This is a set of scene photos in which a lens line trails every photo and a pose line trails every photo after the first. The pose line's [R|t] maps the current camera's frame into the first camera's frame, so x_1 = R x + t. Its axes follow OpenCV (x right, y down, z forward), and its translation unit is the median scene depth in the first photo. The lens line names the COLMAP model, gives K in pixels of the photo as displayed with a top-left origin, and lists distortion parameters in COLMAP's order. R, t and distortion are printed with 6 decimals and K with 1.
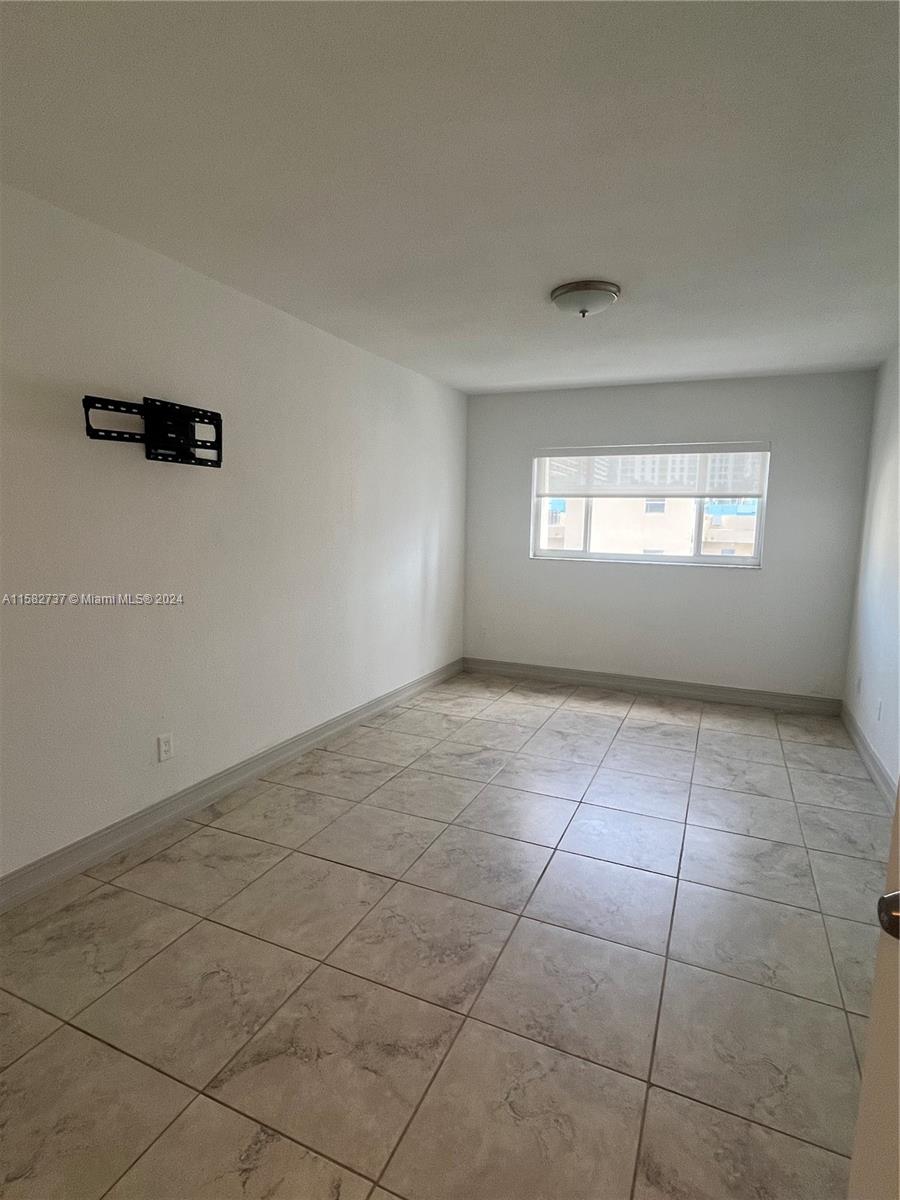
lens RADIAL K [[620.7, 0, 451.2], [0, 620.7, 603.8], [0, 0, 1]] dist [-0.005832, 0.002531]
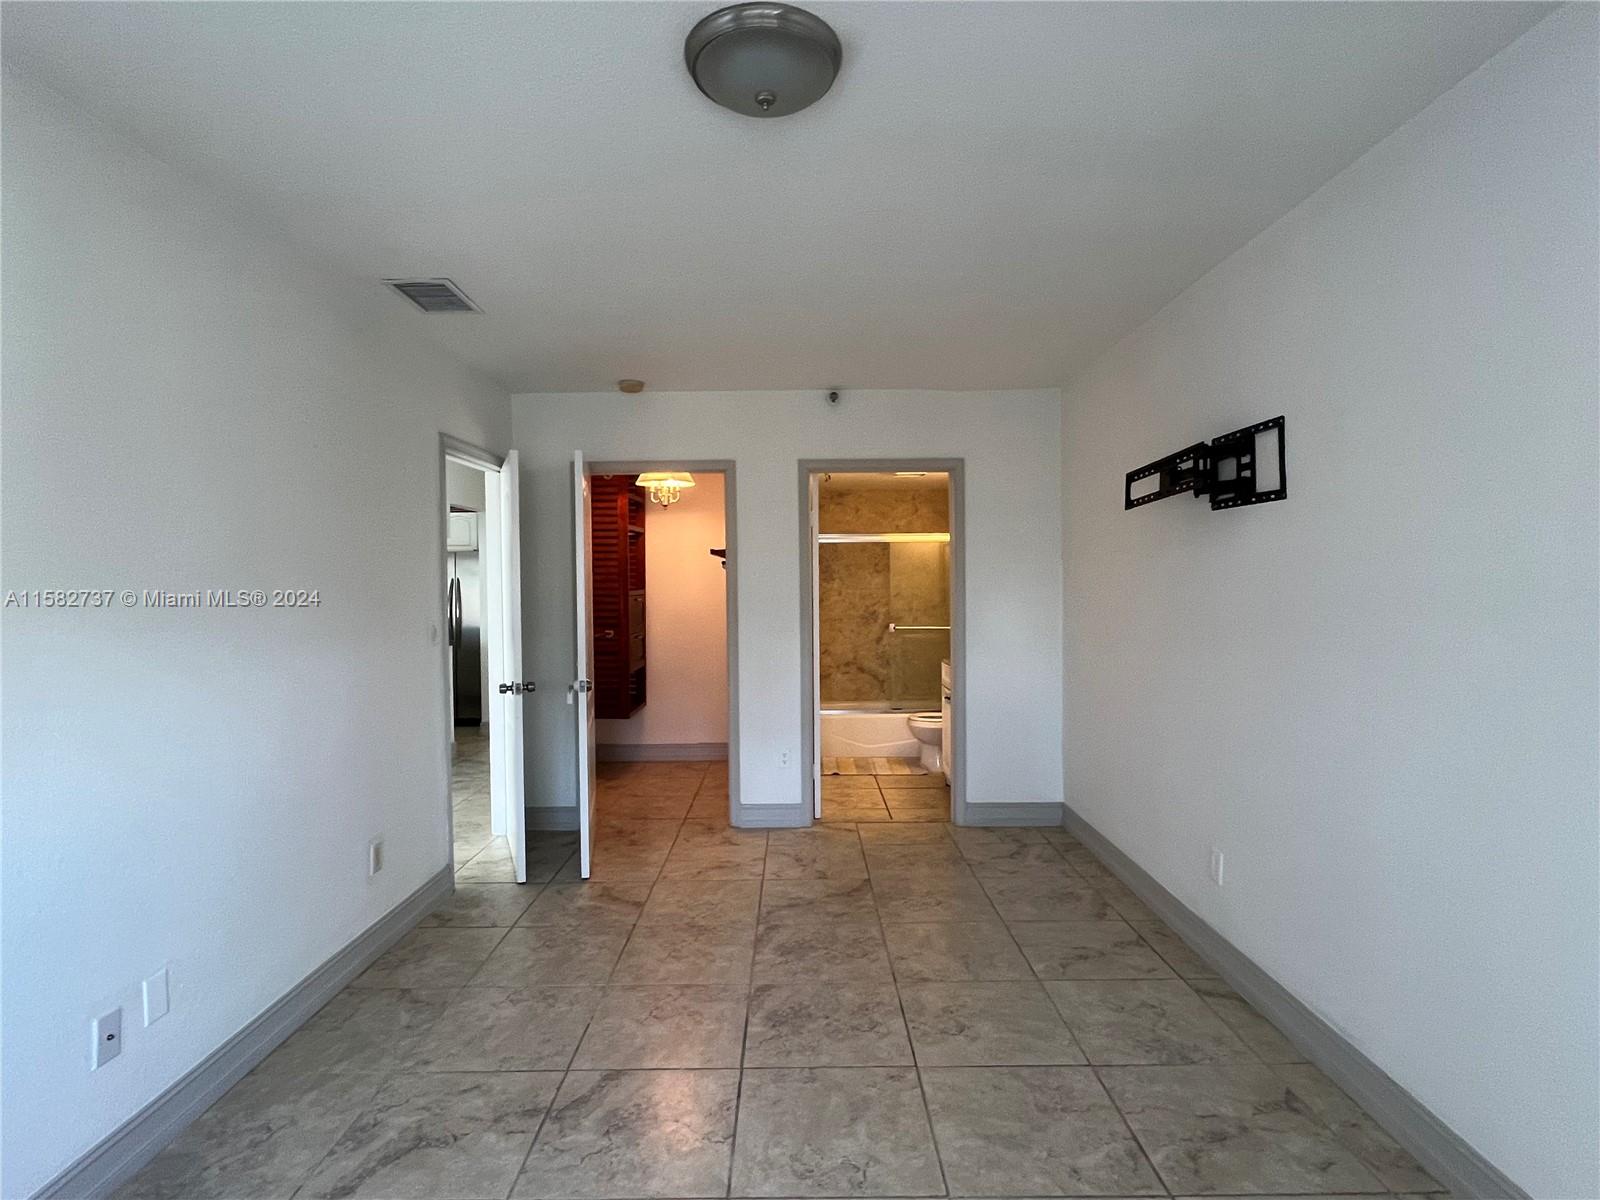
lens RADIAL K [[827.6, 0, 799.3], [0, 827.6, 597.2], [0, 0, 1]] dist [-0.005832, 0.002531]
pose [[-0.911941, -0.000448, -0.410321, 0.370476], [-0.060835, 0.989095, 0.134127, -0.175262], [0.405786, 0.147278, -0.902024, 1.362632]]
